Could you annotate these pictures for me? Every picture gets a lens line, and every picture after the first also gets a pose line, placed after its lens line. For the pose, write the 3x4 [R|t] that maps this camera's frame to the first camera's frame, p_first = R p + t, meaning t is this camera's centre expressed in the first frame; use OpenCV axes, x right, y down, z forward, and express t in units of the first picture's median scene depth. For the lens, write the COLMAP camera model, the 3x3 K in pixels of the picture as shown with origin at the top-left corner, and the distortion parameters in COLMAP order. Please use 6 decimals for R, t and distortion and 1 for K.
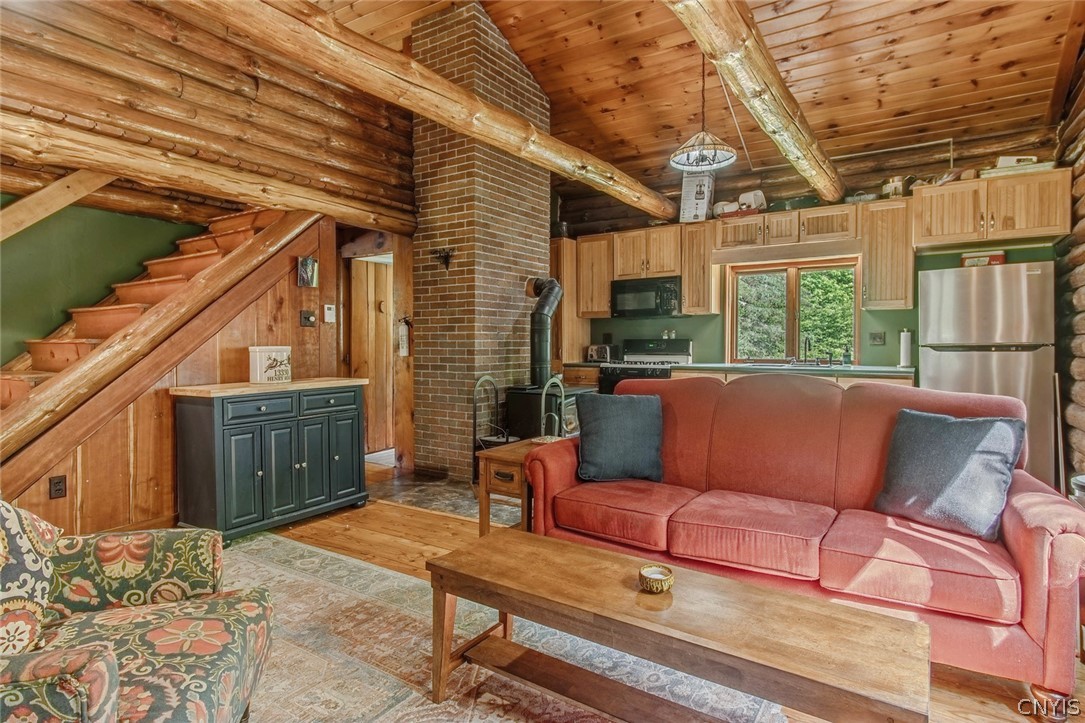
lens RADIAL K [[583.0, 0, 548.6], [0, 583.0, 356.3], [0, 0, 1]] dist [0.002339, 0.002364]
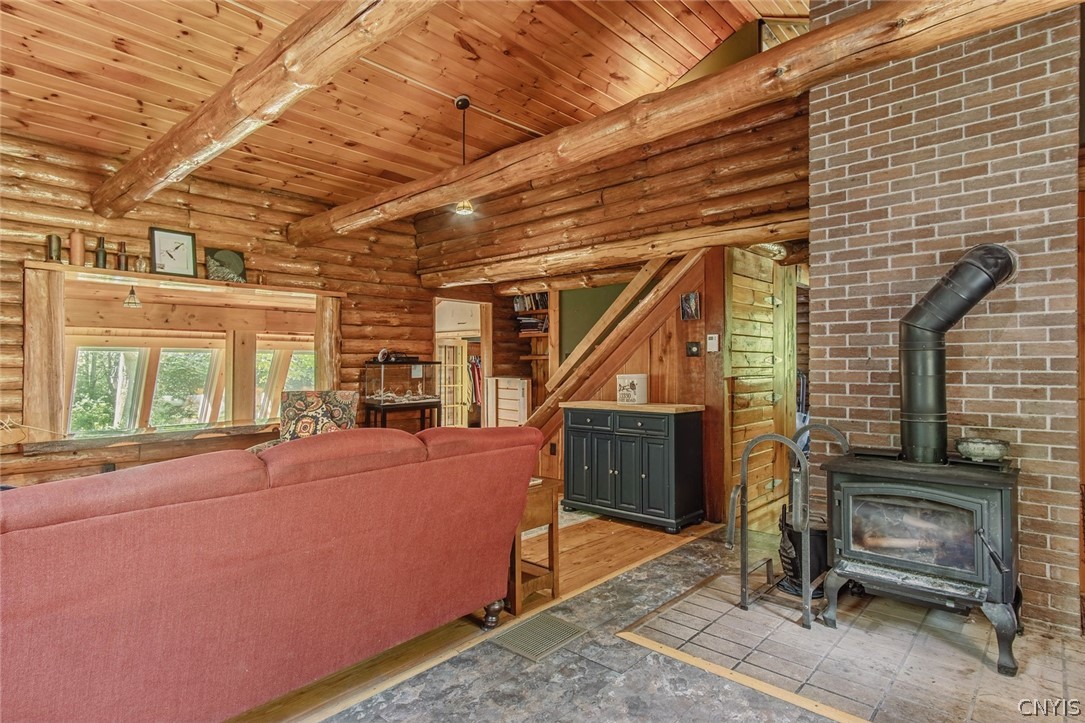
lens RADIAL K [[582.6, 0, 542.5], [0, 582.6, 361.5], [0, 0, 1]] dist [0.003636, 0.000702]
pose [[-0.170982, -0.004395, -0.985264, 0.670922], [-0.020701, 0.999785, -0.000868, -0.033857], [0.985057, 0.020247, -0.171036, 0.879978]]
